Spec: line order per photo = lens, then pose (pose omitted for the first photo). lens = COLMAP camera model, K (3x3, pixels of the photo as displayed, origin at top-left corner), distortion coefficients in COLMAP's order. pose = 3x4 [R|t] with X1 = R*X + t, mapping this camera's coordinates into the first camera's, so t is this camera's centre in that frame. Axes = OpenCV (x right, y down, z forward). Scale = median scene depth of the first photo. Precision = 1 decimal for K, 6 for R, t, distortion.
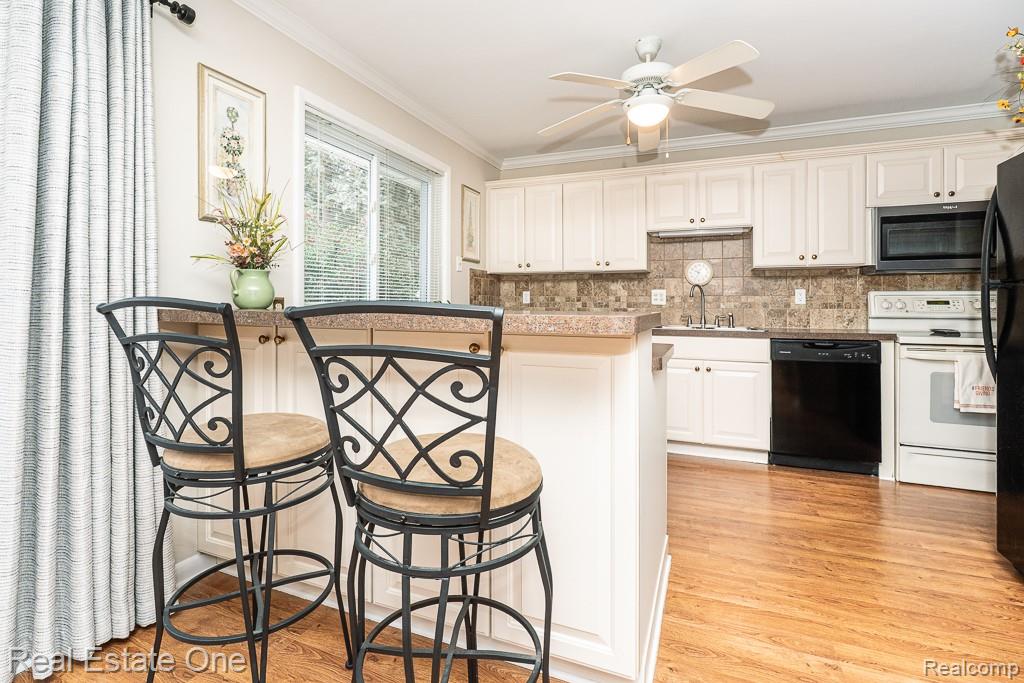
lens RADIAL K [[475.0, 0, 508.4], [0, 475.0, 308.7], [0, 0, 1]] dist [-0.005591, 0.000105]
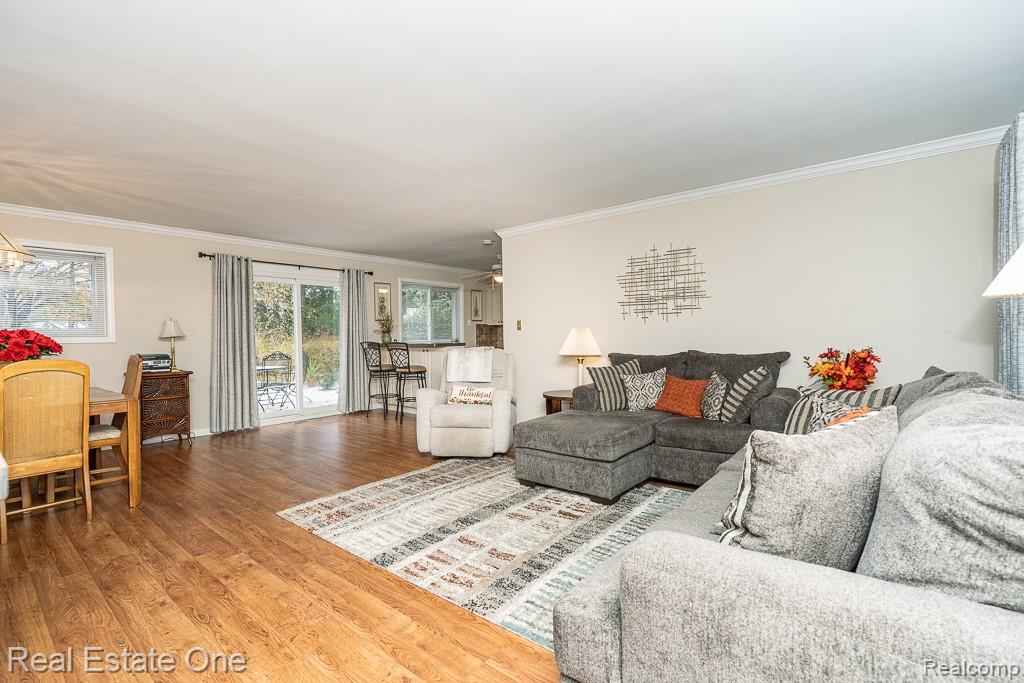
lens RADIAL K [[475.0, 0, 511.2], [0, 475.0, 337.9], [0, 0, 1]] dist [-0.005591, 0.000105]
pose [[0.954089, -0.012452, -0.299264, 1.091765], [0.013065, 0.999915, 0.000048, -0.016936], [0.299238, -0.003956, 0.954170, -1.646929]]
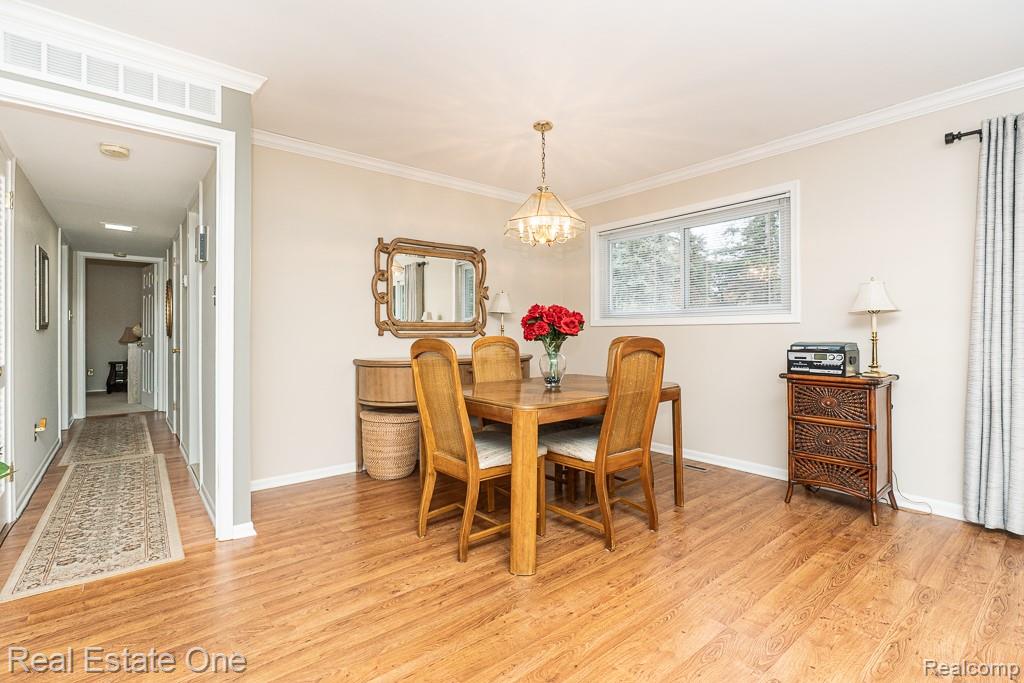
lens RADIAL K [[475.0, 0, 513.8], [0, 475.0, 330.8], [0, 0, 1]] dist [-0.005591, 0.000105]
pose [[-0.477291, -0.005720, -0.878727, 0.502953], [-0.001371, 0.999982, -0.005765, 0.008663], [0.878744, -0.001547, -0.477290, -0.452518]]
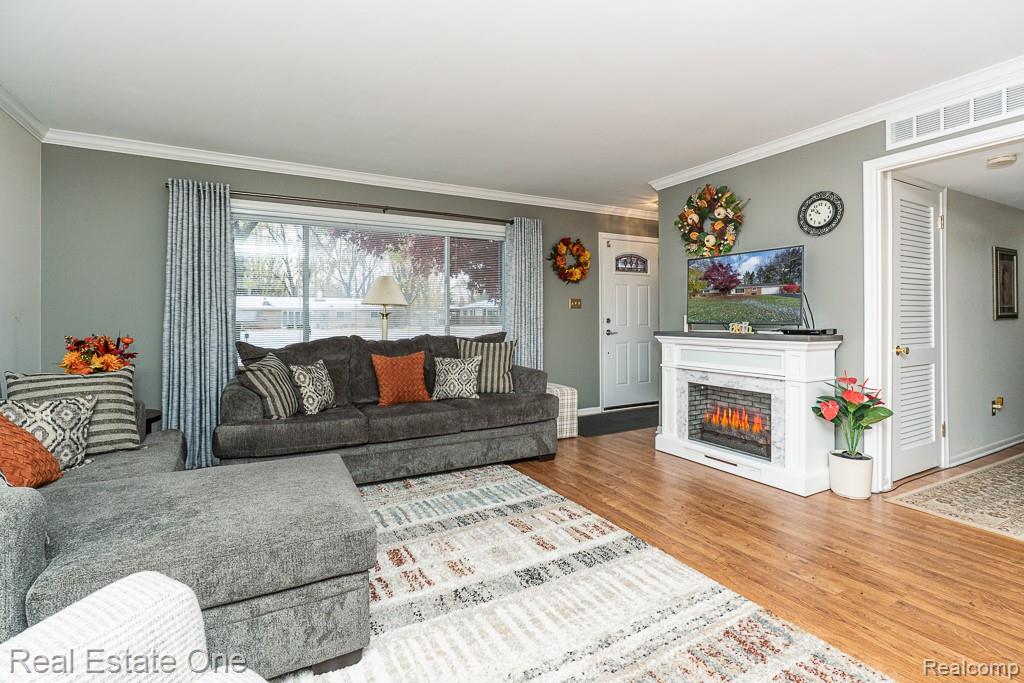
lens RADIAL K [[475.0, 0, 513.5], [0, 475.0, 318.8], [0, 0, 1]] dist [-0.005591, 0.000105]
pose [[-0.777048, 0.005570, 0.629417, 0.244451], [0.005964, 0.999981, -0.001487, -0.009181], [-0.629413, 0.002599, -0.777067, -0.103804]]
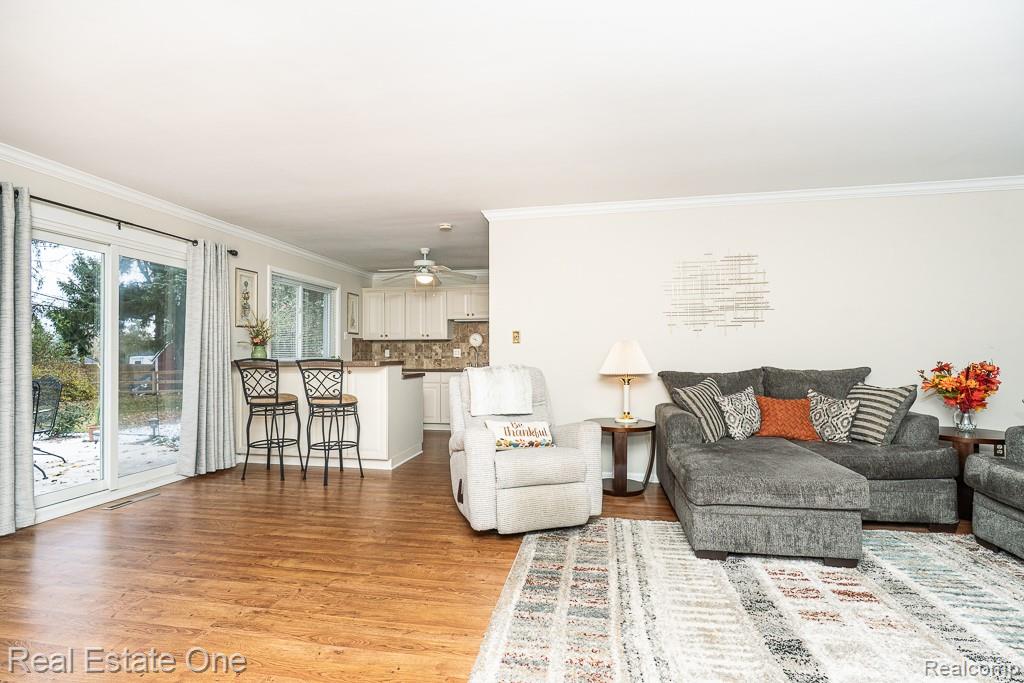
lens RADIAL K [[475.0, 0, 514.3], [0, 475.0, 348.4], [0, 0, 1]] dist [-0.005591, 0.000105]
pose [[0.978104, -0.004205, 0.208074, 0.202578], [0.008880, 0.999729, -0.021537, 0.000329], [-0.207927, 0.022913, 0.977876, -1.227555]]
